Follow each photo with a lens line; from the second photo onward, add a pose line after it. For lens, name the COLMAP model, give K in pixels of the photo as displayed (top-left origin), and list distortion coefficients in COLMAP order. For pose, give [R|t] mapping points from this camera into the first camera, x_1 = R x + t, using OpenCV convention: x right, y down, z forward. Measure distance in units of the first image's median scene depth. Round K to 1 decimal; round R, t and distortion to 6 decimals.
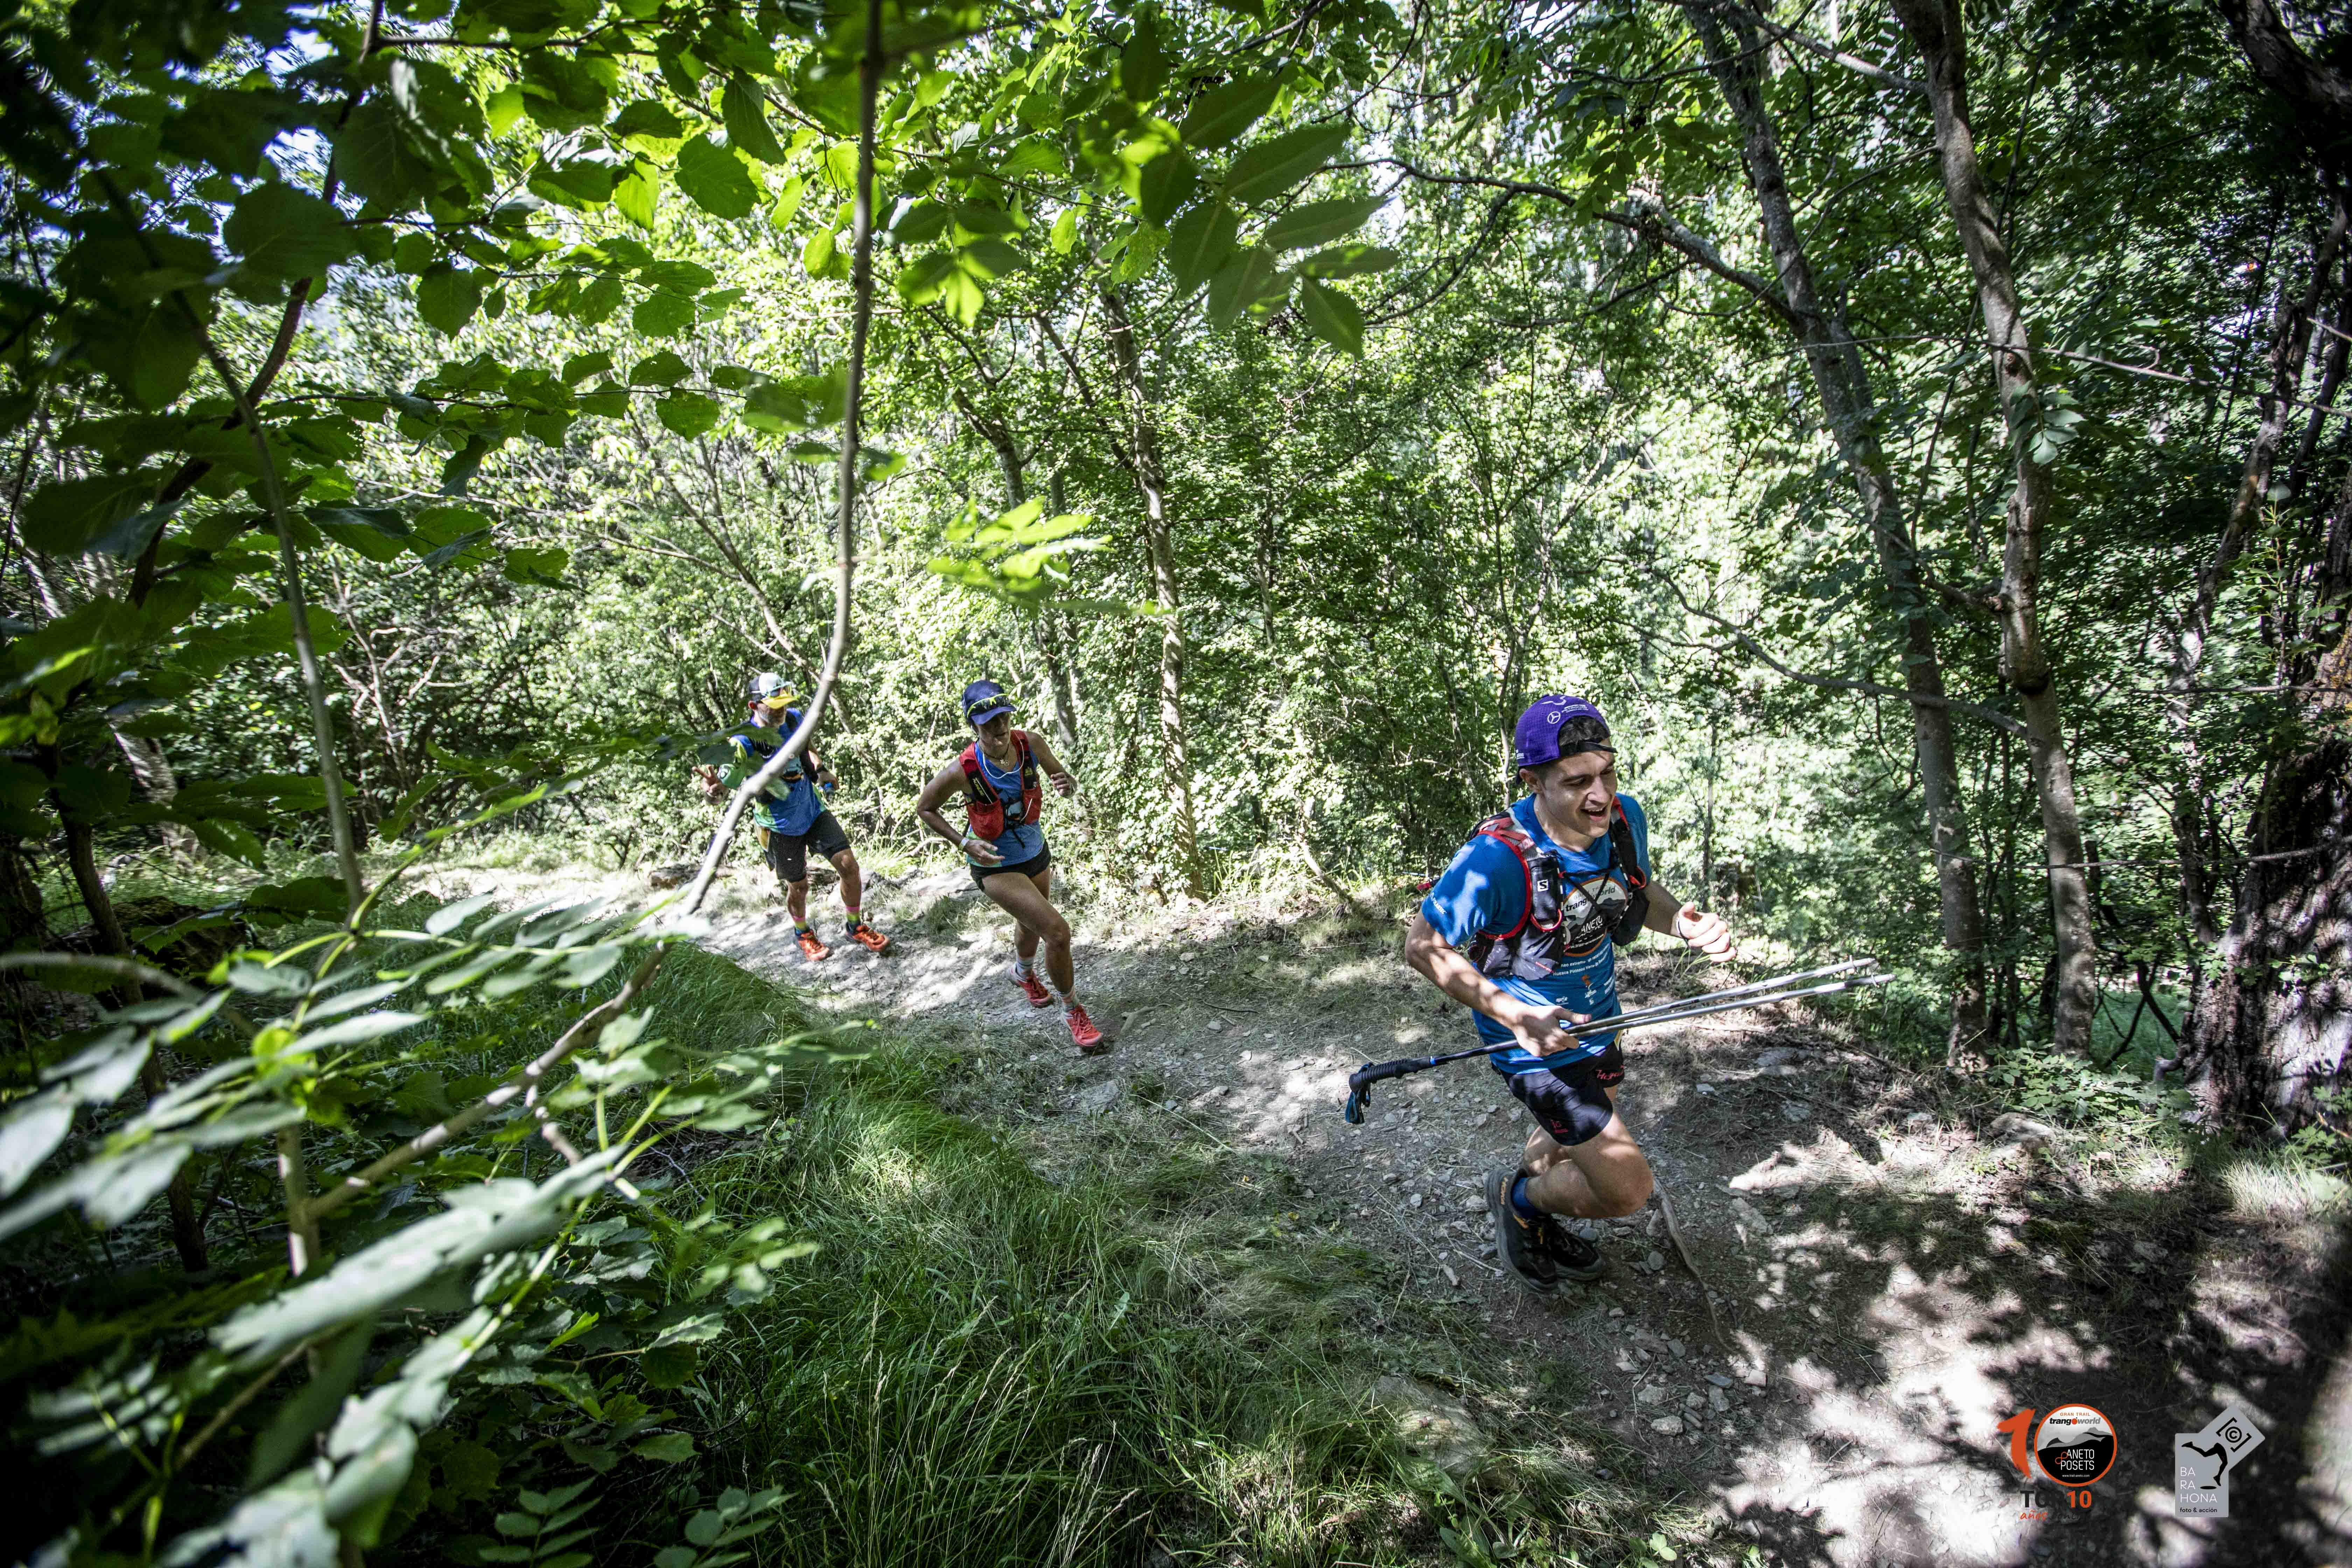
lens RADIAL K [[1190.0, 0, 1189.0], [0, 1190.0, 742.2], [0, 0, 1]] dist [0.000114, 0.005271]
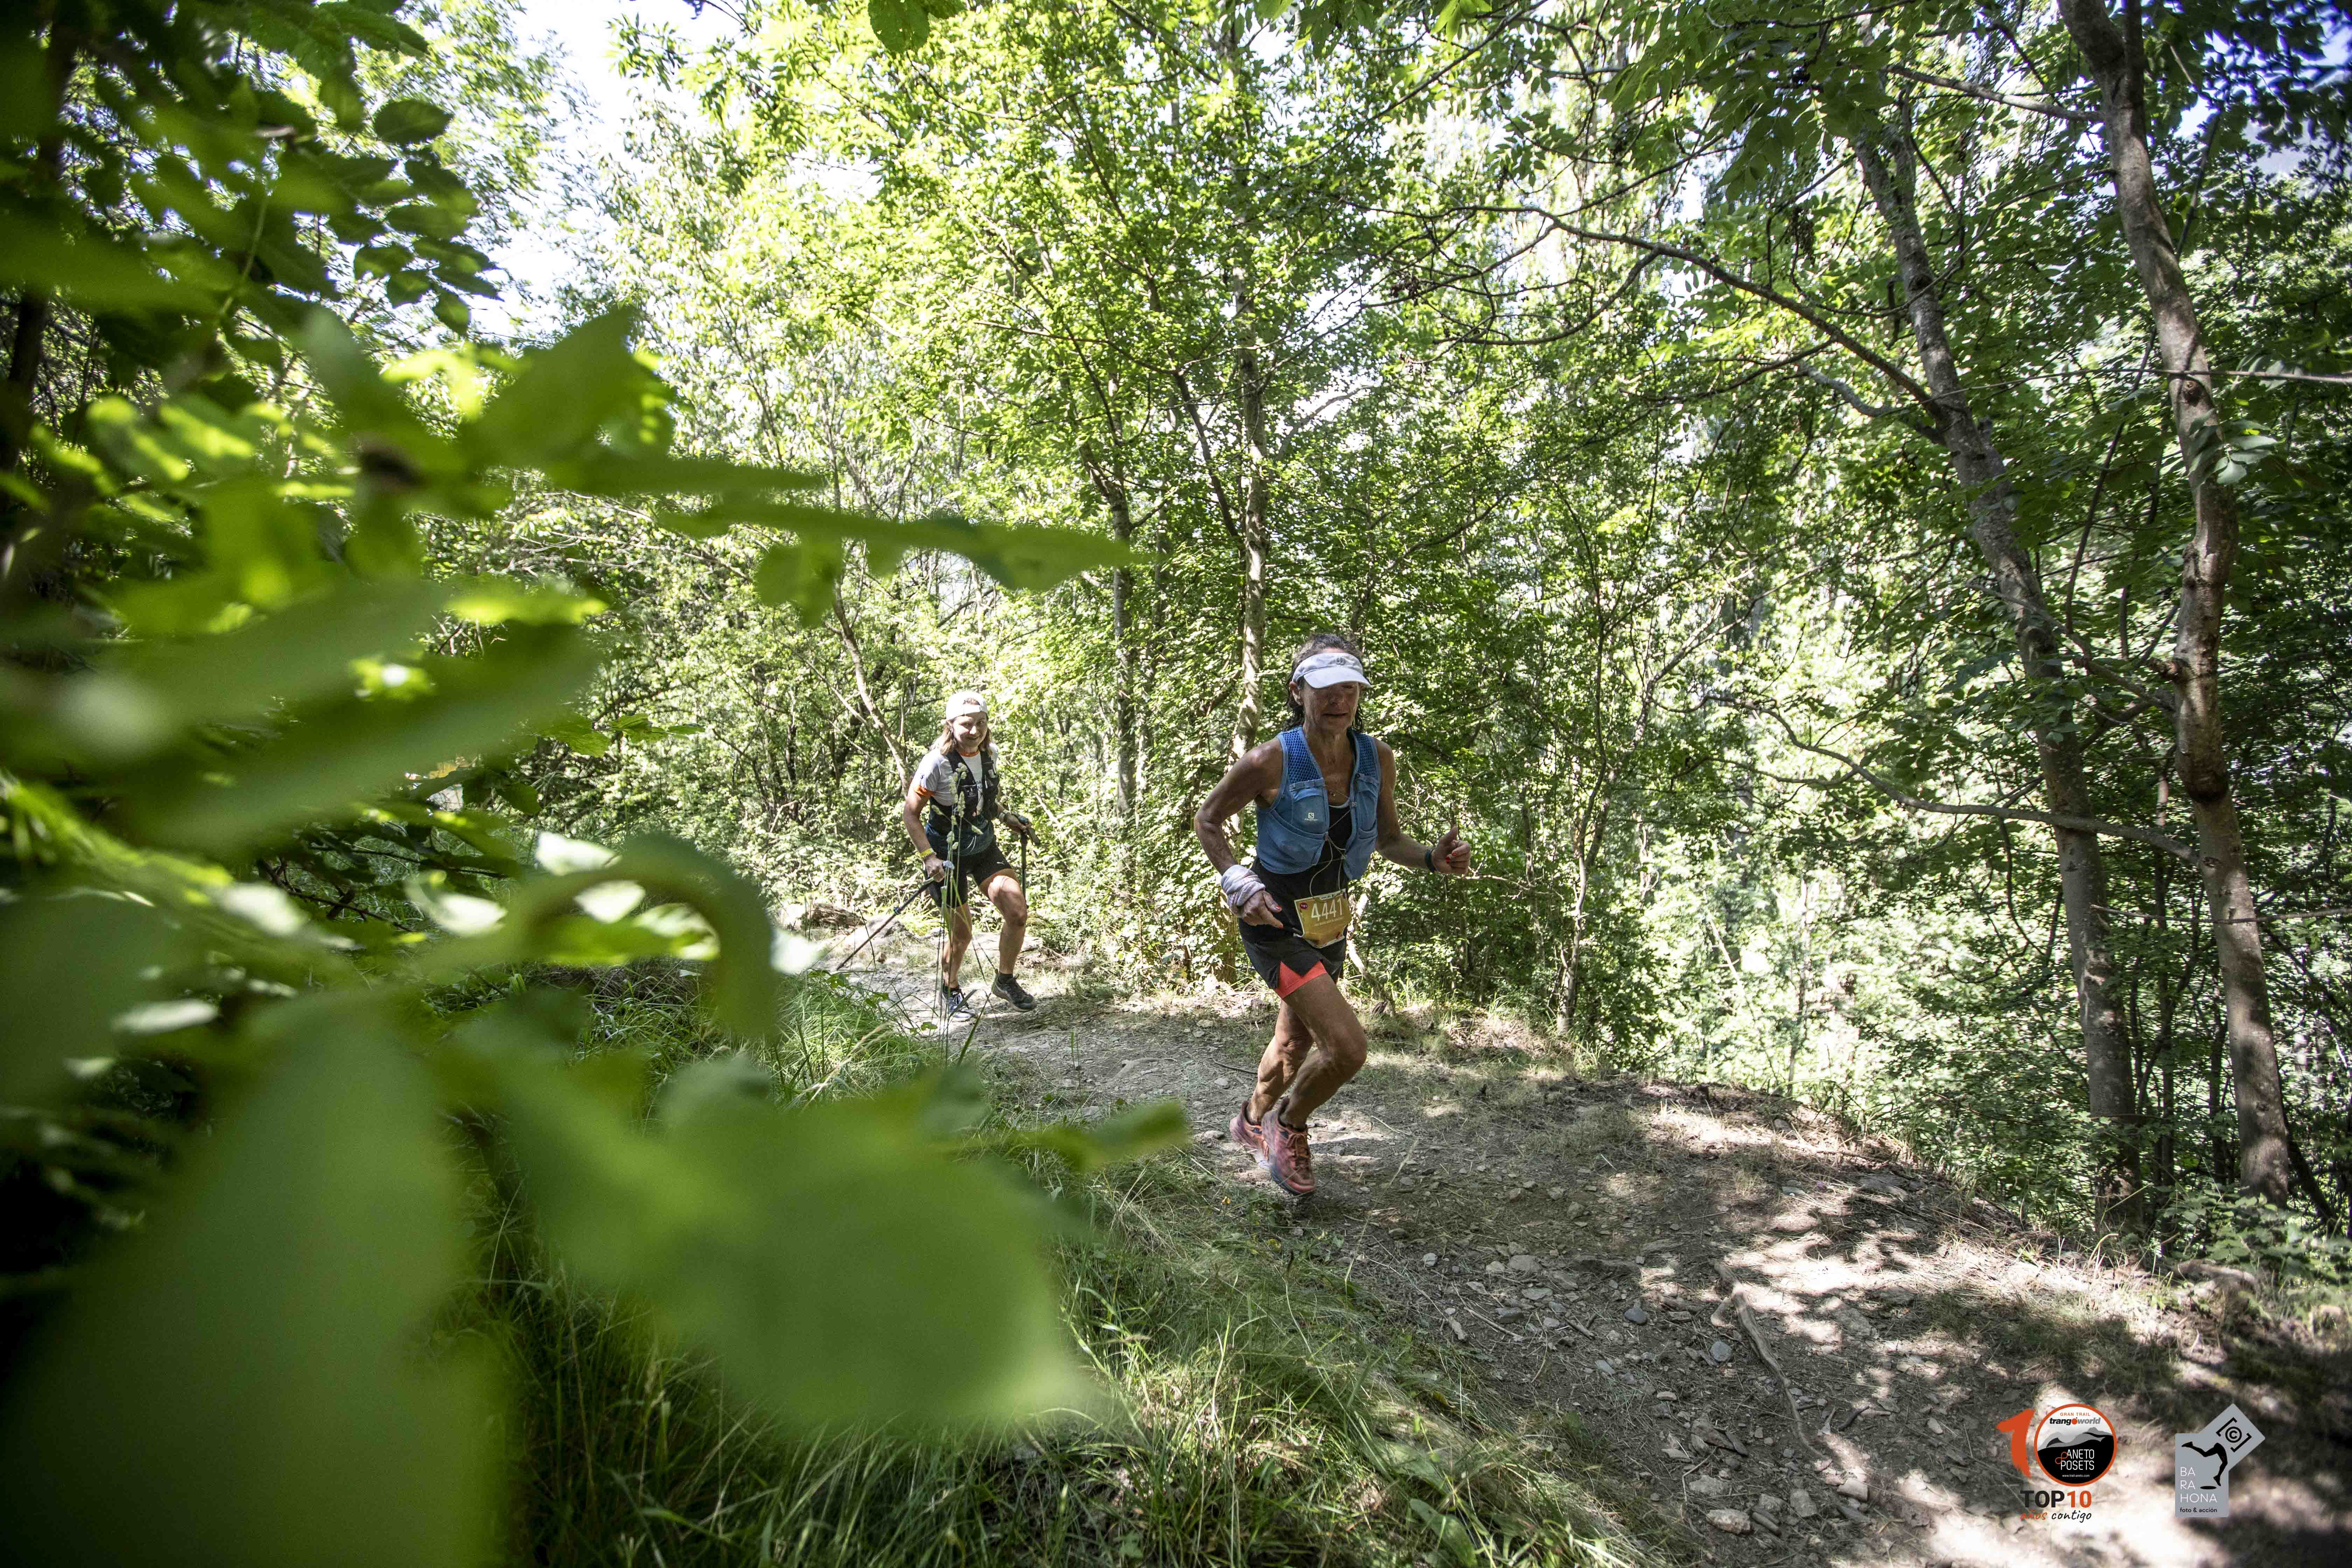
lens RADIAL K [[1165.6, 0, 1210.1], [0, 1165.6, 783.5], [0, 0, 1]] dist [0.024026, 0.001954]
pose [[0.982911, 0.171252, -0.067524, 0.044993], [-0.182383, 0.955692, -0.231060, 0.302718], [0.024963, 0.239427, 0.970593, 0.136287]]
